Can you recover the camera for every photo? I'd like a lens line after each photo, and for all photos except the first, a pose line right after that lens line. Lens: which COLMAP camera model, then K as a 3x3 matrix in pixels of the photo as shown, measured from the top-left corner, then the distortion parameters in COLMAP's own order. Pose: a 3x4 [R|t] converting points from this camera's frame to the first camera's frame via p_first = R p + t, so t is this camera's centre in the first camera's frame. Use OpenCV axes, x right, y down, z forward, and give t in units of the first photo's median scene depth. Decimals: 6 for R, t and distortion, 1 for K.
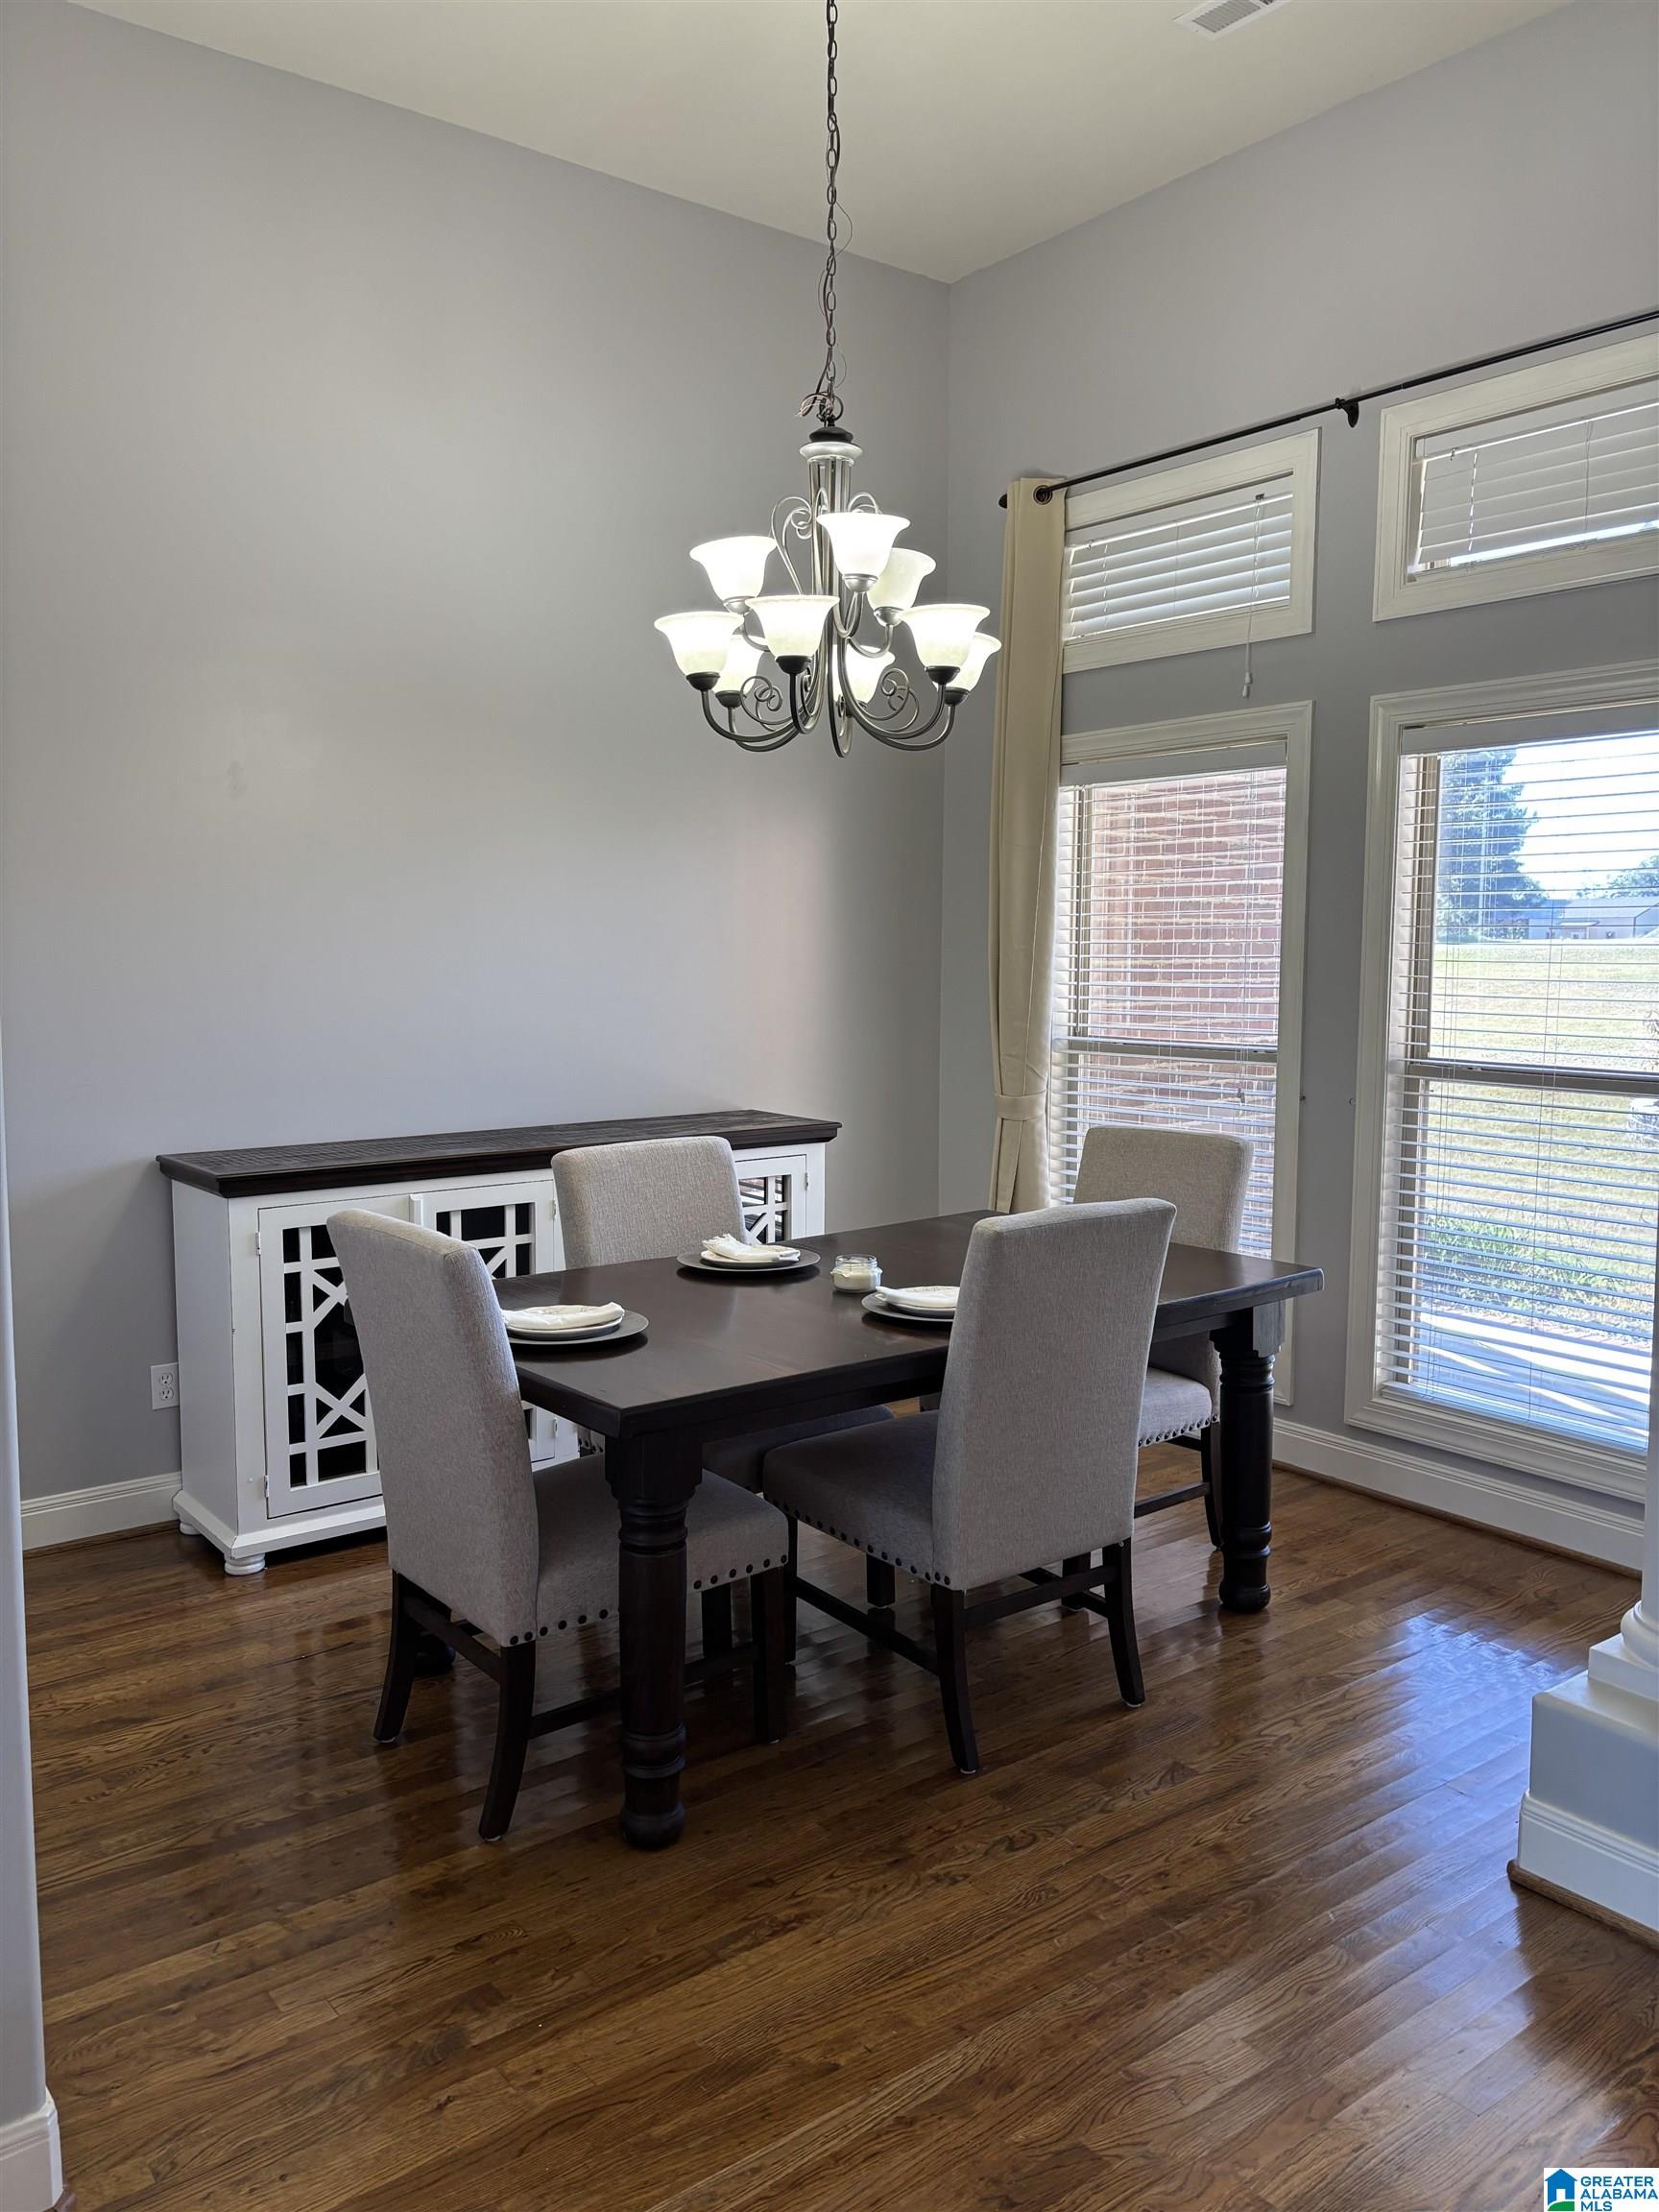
lens RADIAL K [[1658.2, 0, 829.5], [0, 1658.2, 1106.0], [0, 0, 1]] dist [0.135769, -0.199262]
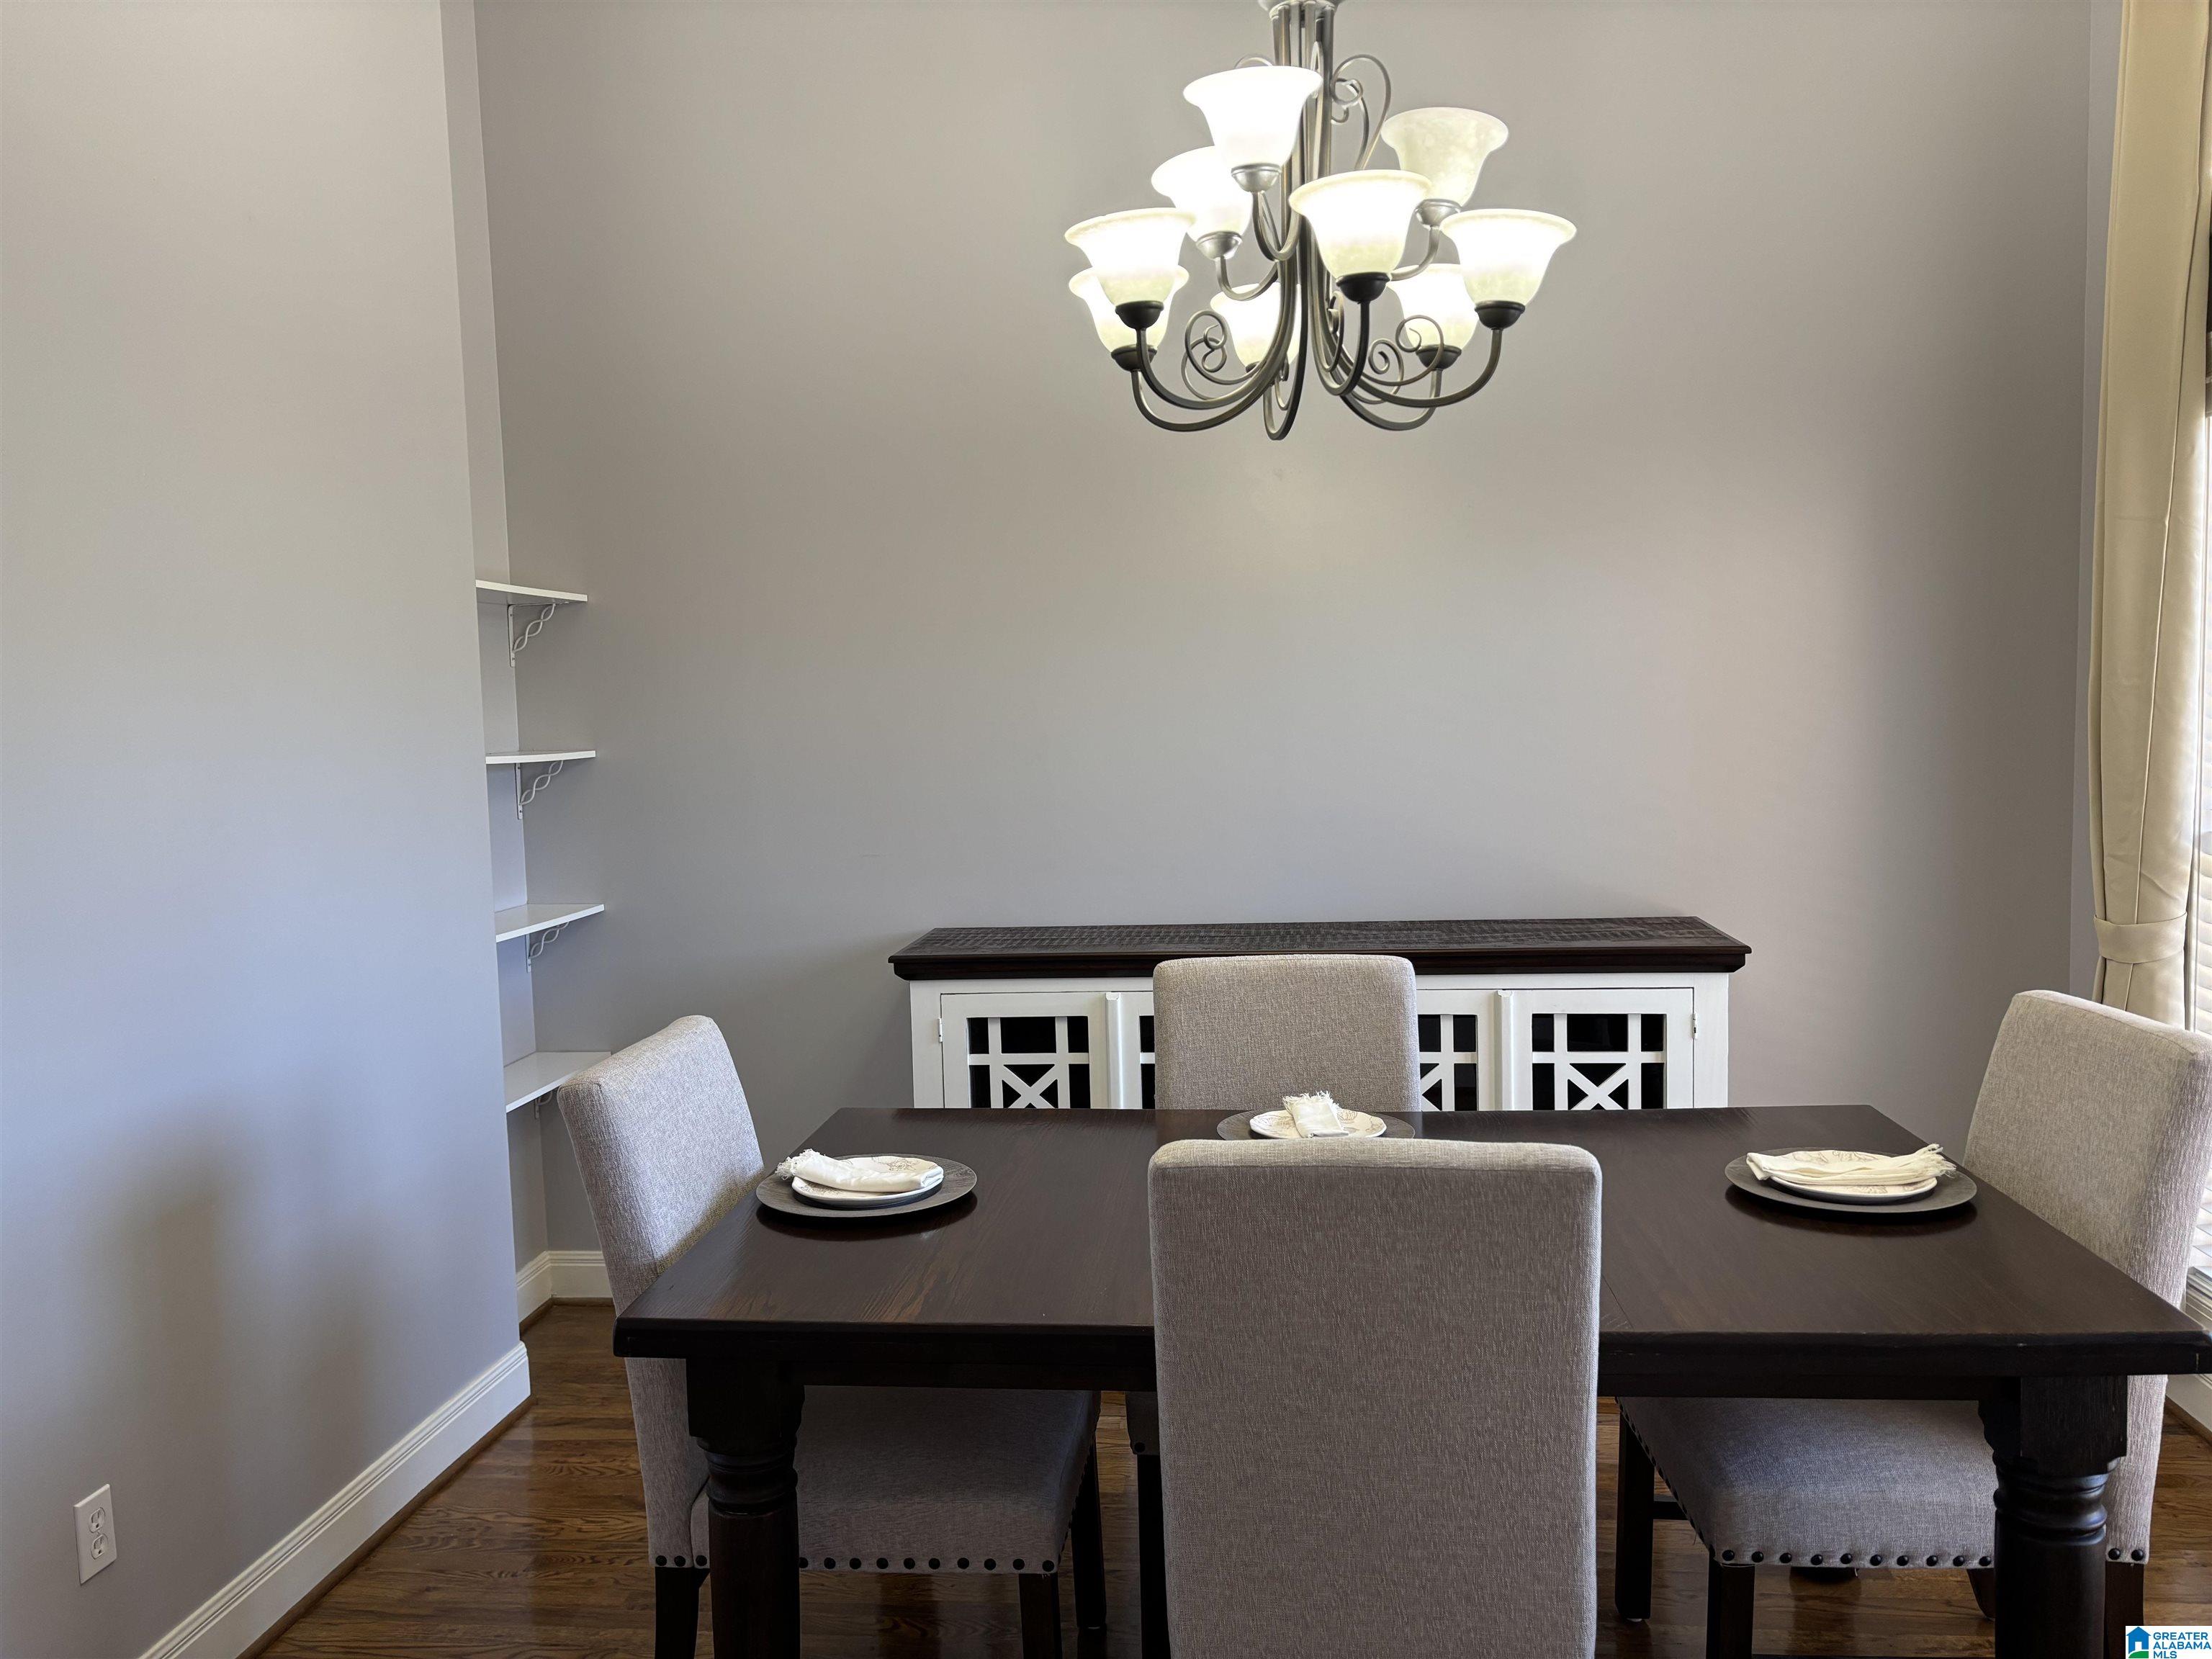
lens RADIAL K [[1658.2, 0, 1106.1], [0, 1658.2, 861.2], [0, 0, 1]] dist [0.135769, -0.199262]
pose [[0.707162, 0.036562, -0.706106, 0.371535], [-0.041446, 0.999088, 0.010224, -0.025227], [0.705836, 0.022035, 0.708033, 0.397130]]
